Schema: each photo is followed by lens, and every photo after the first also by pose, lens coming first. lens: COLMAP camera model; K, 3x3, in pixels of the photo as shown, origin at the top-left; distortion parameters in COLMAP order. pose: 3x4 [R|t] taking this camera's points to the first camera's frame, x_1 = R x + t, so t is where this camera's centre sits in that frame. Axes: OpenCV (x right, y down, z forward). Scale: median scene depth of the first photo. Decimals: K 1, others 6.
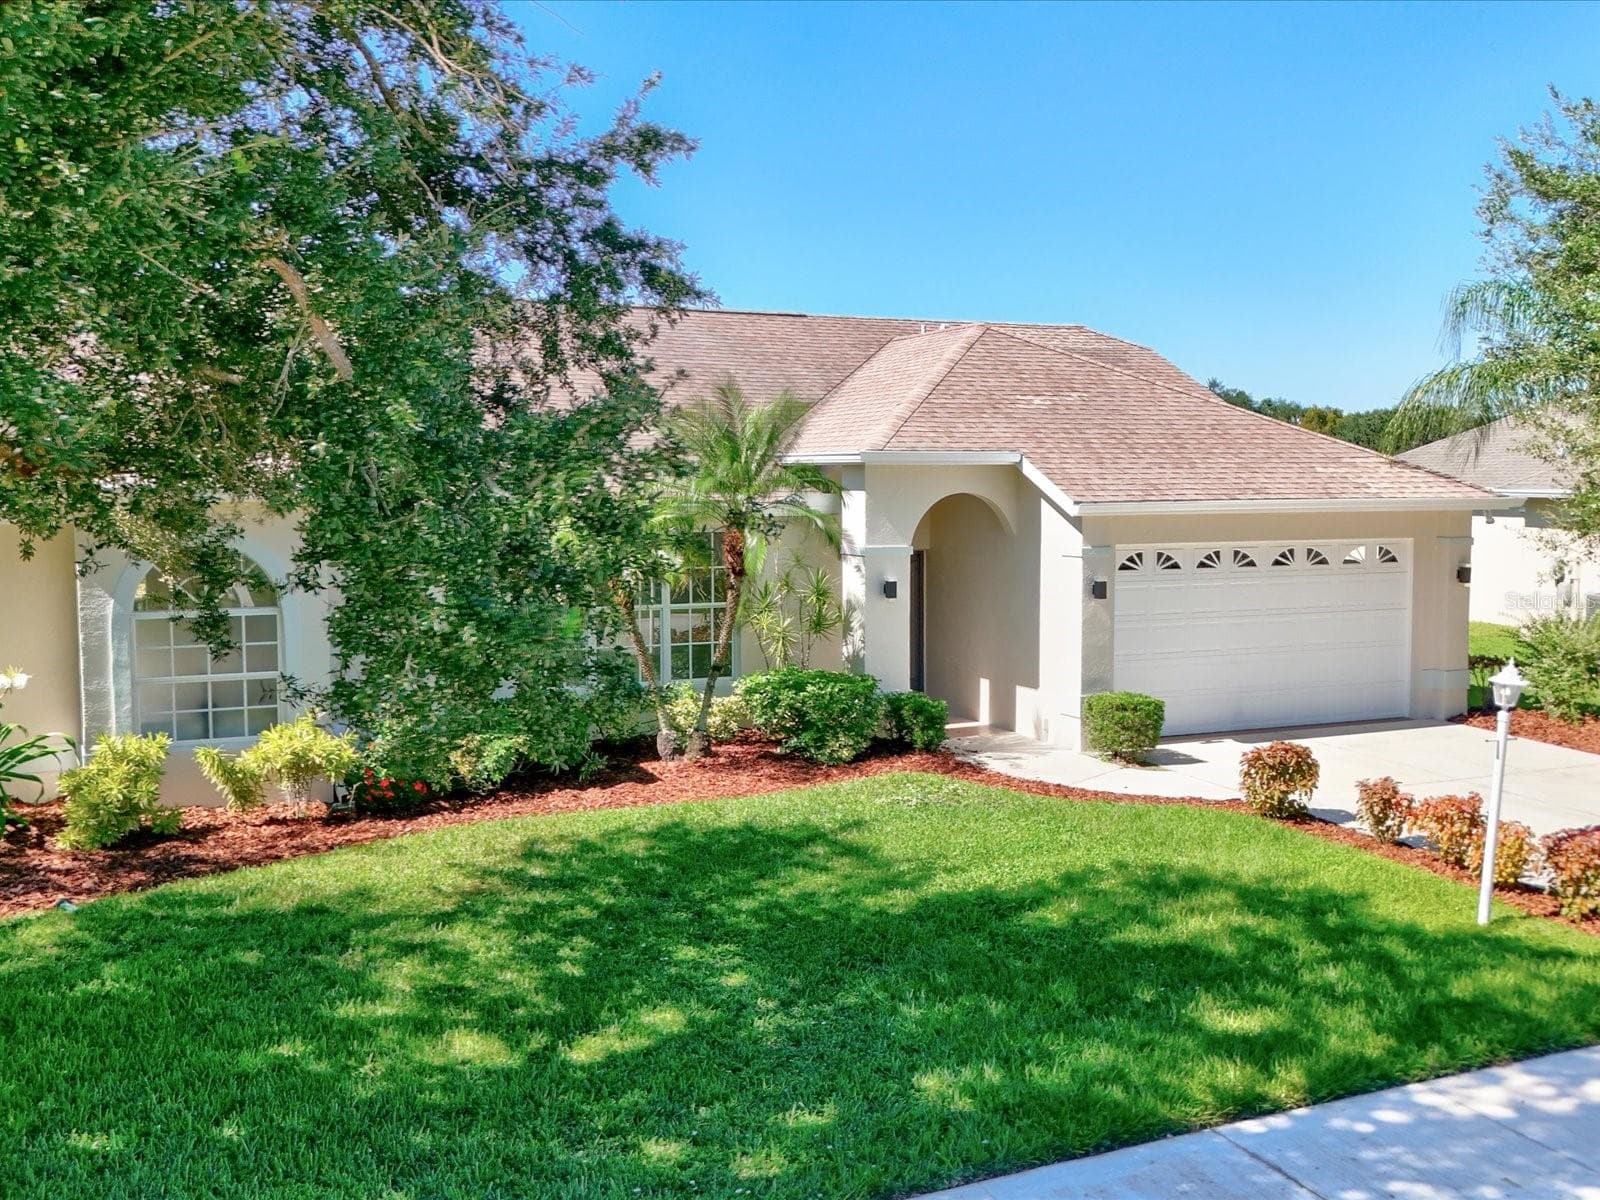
lens RADIAL K [[1485.6, 0, 781.3], [0, 1485.6, 607.7], [0, 0, 1]] dist [0.113696, -0.208177]
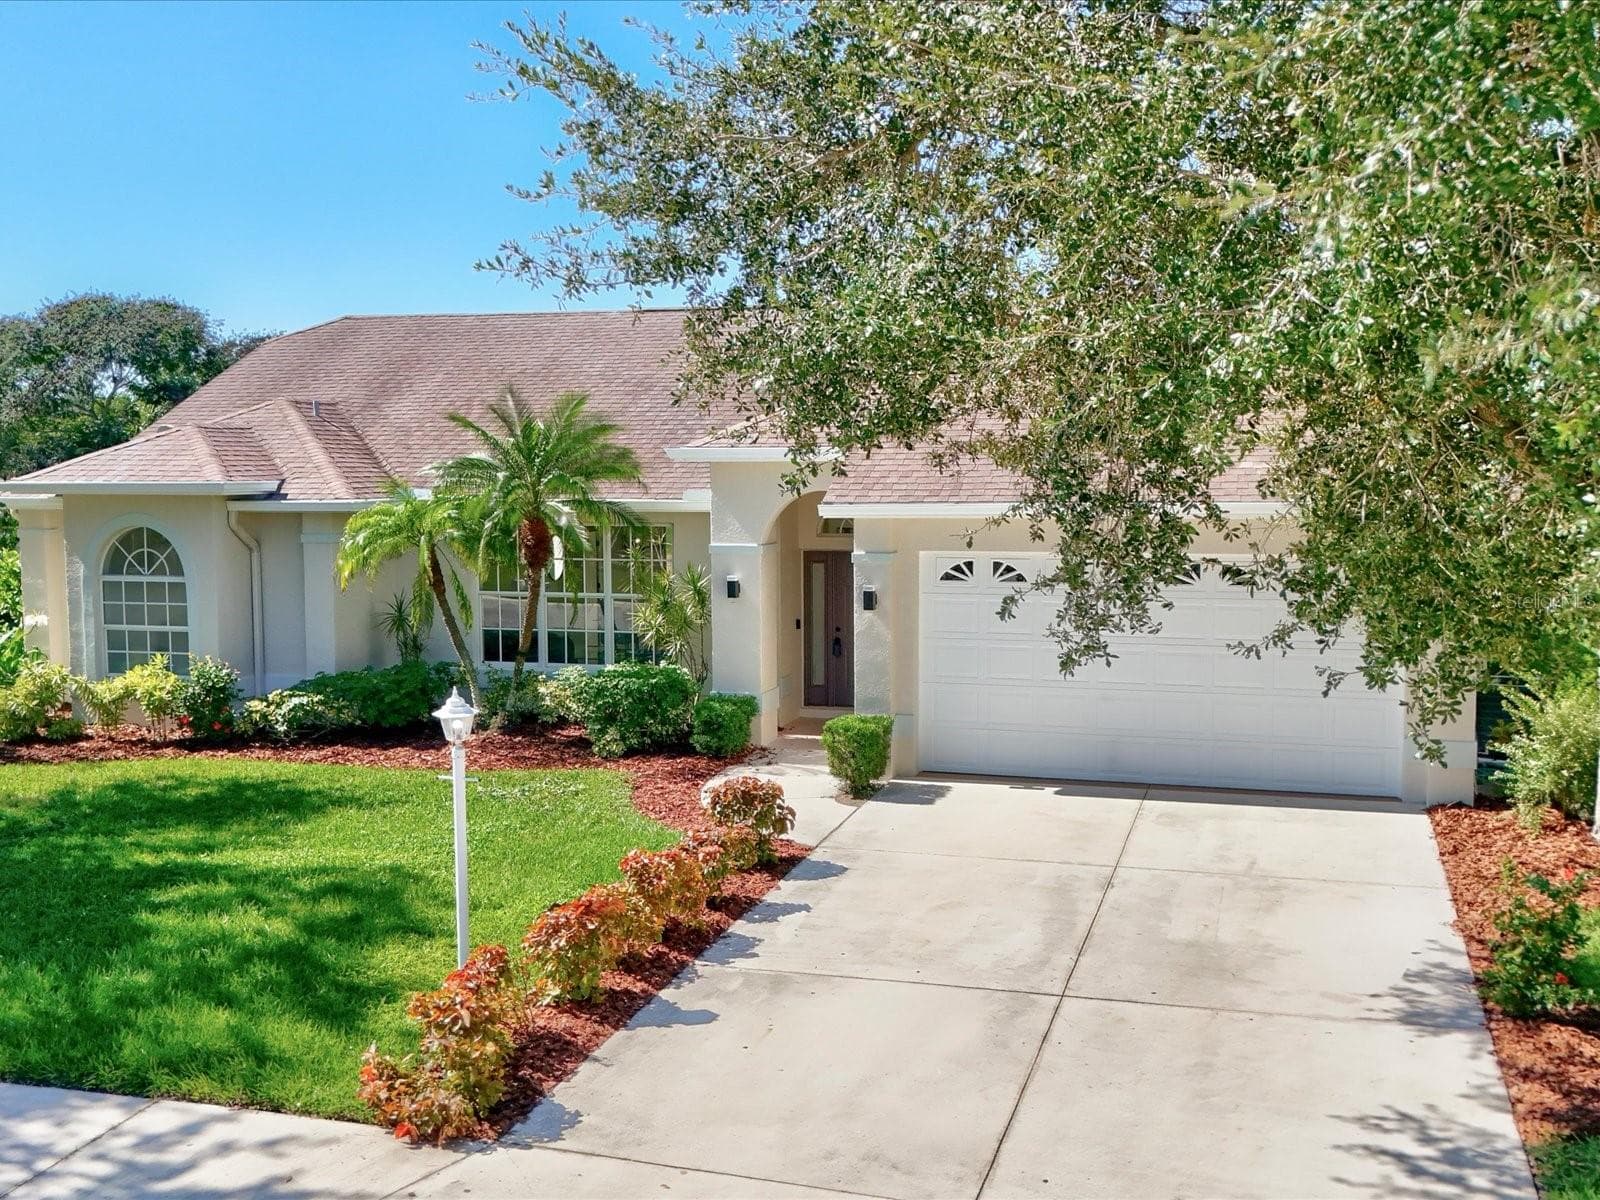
lens RADIAL K [[1538.0, 0, 909.1], [0, 1538.0, 602.5], [0, 0, 1]] dist [0.059483, -0.004088]
pose [[0.778165, 0.053078, -0.625813, 0.892133], [-0.051714, 0.998454, 0.020380, -0.033712], [0.625927, 0.016505, 0.779707, 0.324157]]
